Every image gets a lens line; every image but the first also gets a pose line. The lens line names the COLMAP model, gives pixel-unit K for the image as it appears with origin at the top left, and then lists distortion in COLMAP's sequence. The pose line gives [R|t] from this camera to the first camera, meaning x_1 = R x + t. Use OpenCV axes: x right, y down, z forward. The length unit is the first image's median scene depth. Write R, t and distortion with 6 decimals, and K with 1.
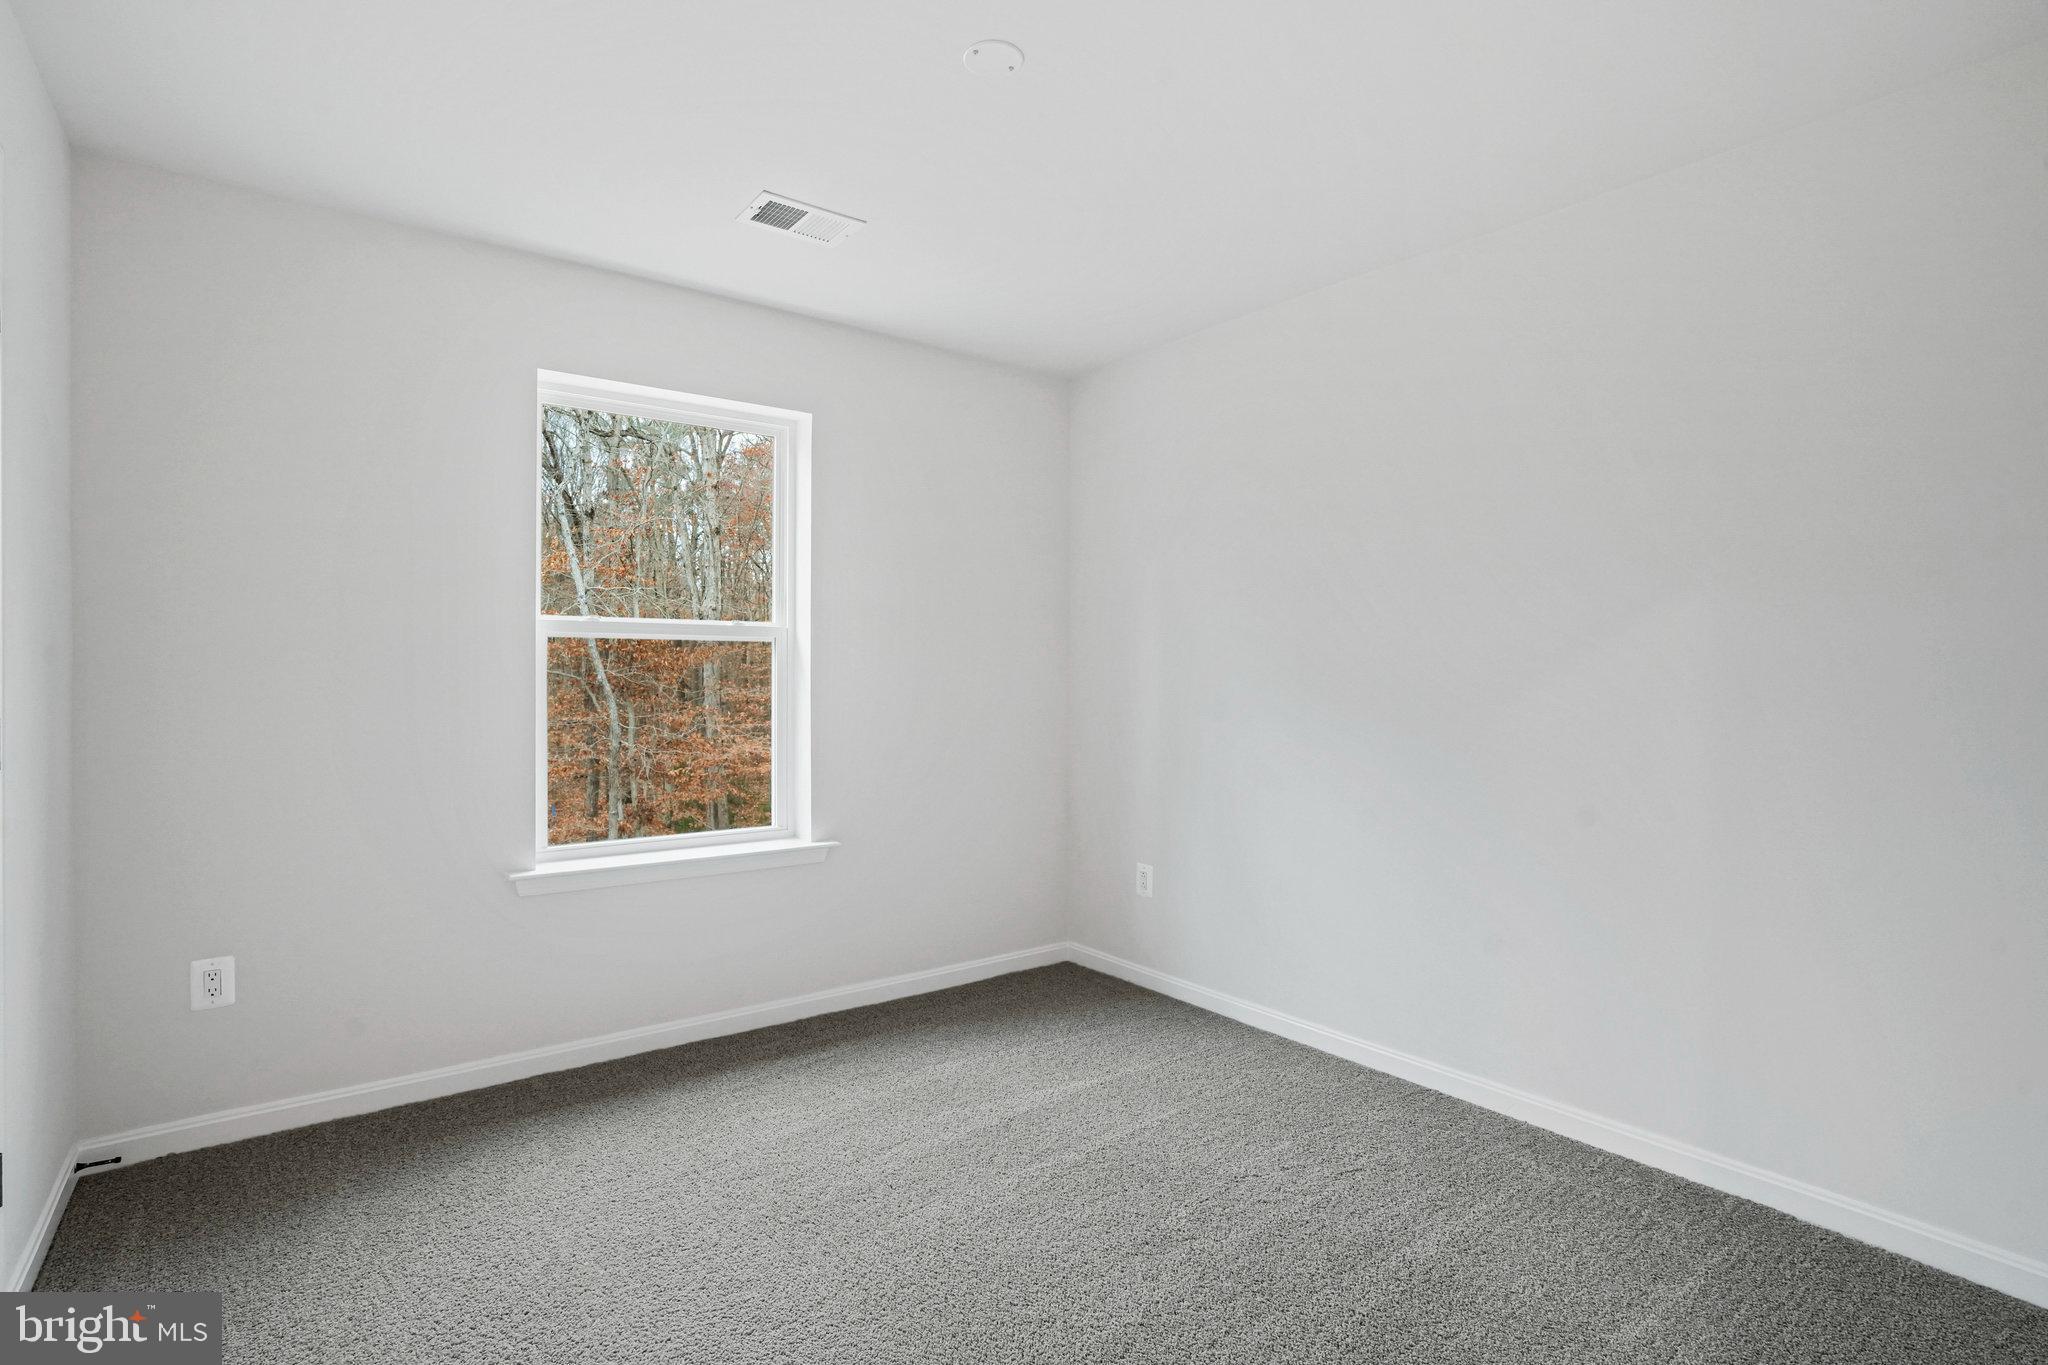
lens RADIAL K [[981.7, 0, 1015.9], [0, 981.7, 667.7], [0, 0, 1]] dist [-0.057522, 0.025474]
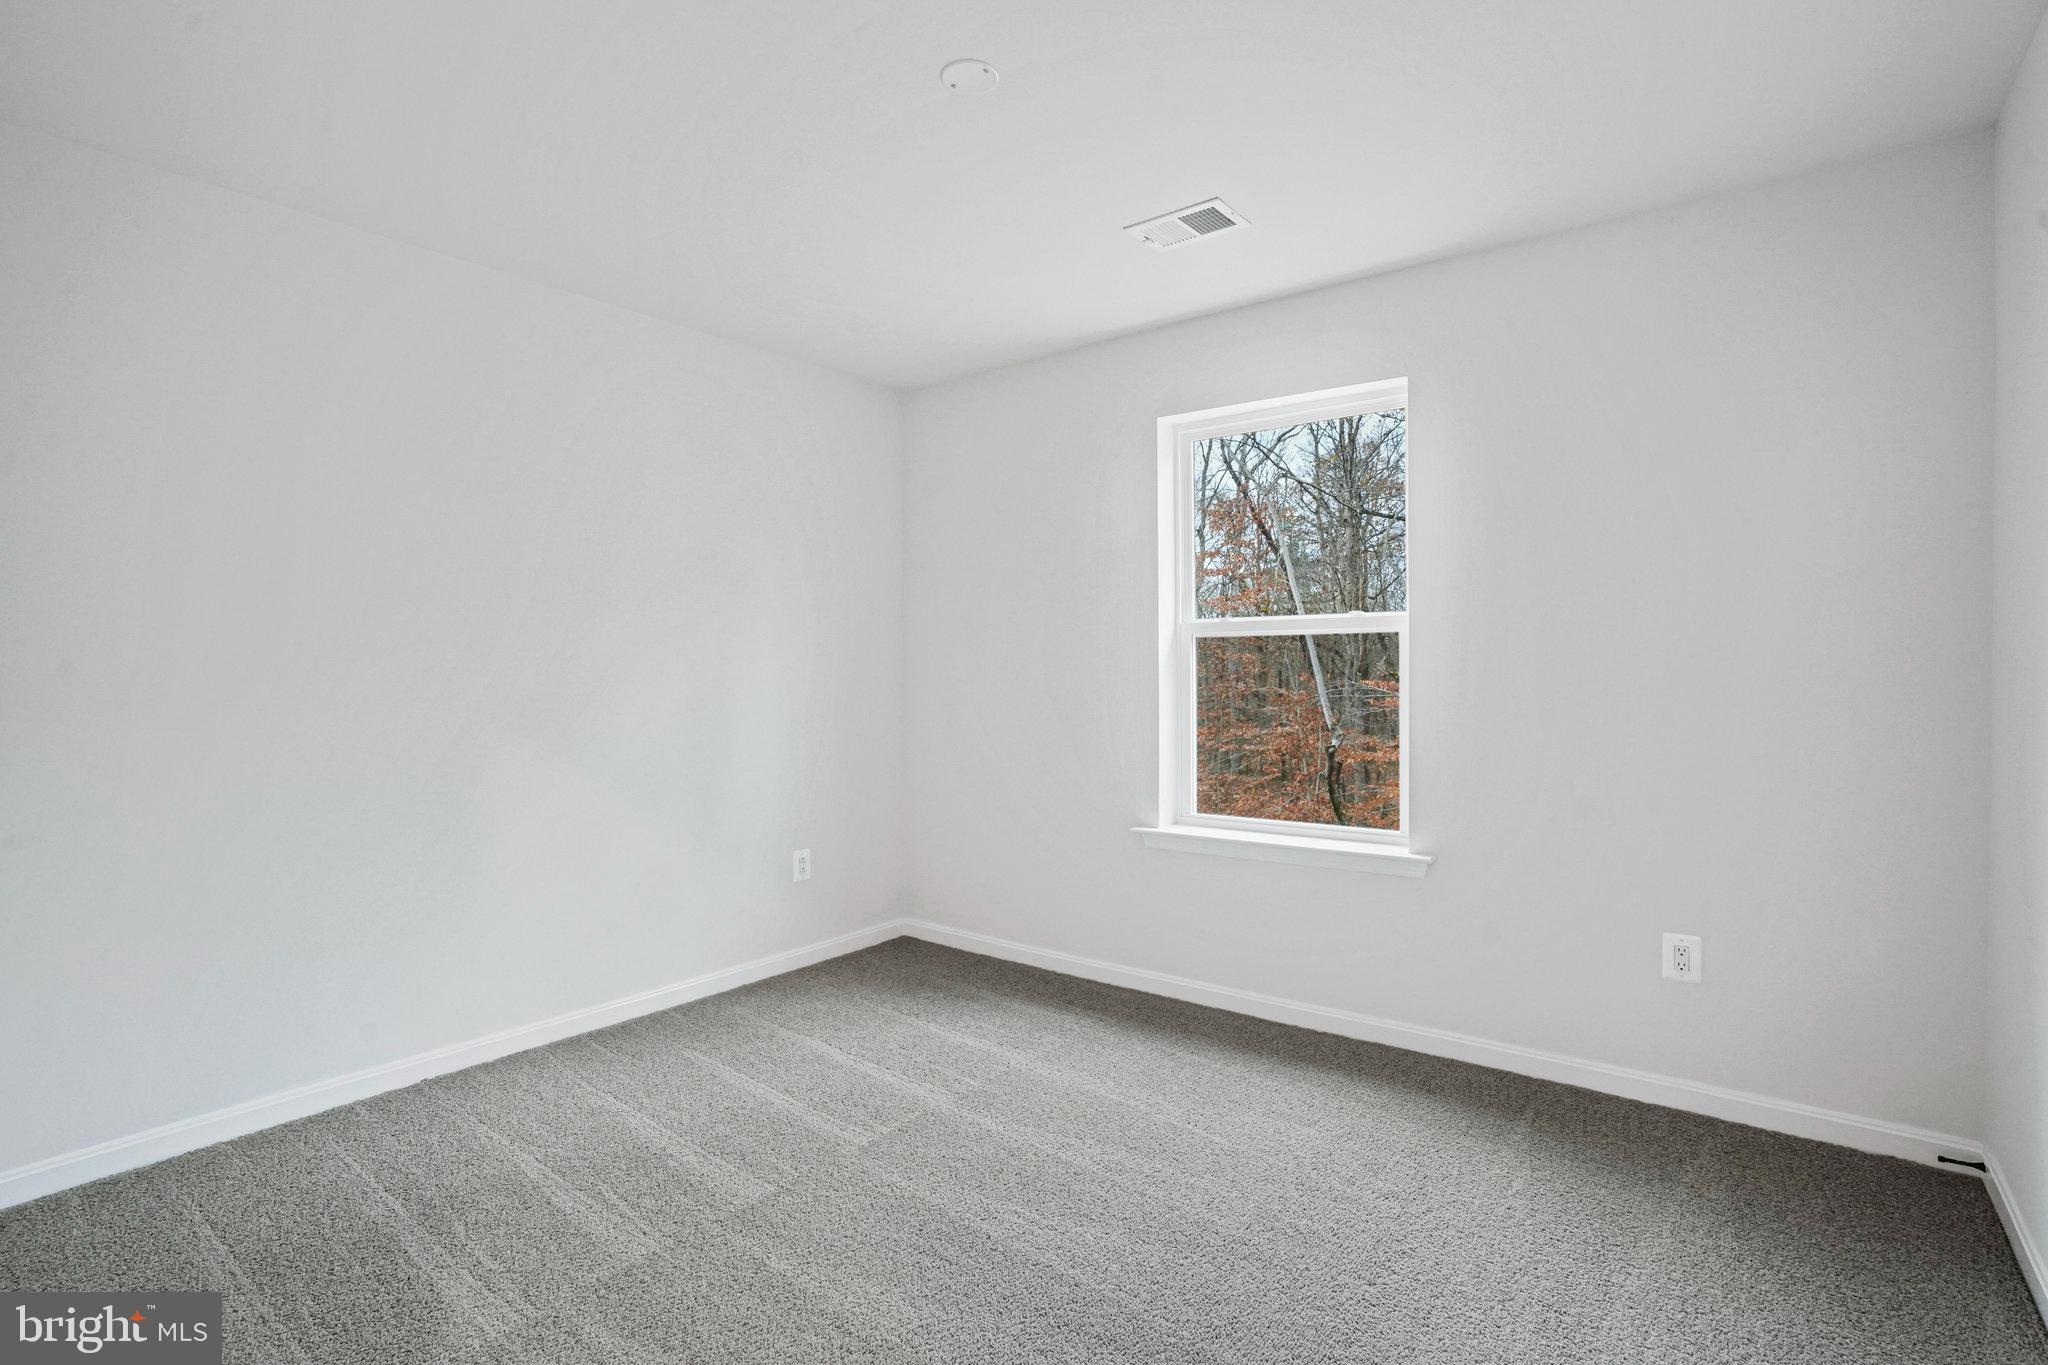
lens RADIAL K [[981.7, 0, 1015.9], [0, 981.7, 667.7], [0, 0, 1]] dist [-0.057522, 0.025474]
pose [[0.269176, -0.008698, -0.963052, 0.561015], [0.009539, 0.999934, -0.006364, 0.010719], [0.963044, -0.007474, 0.269241, 0.426027]]
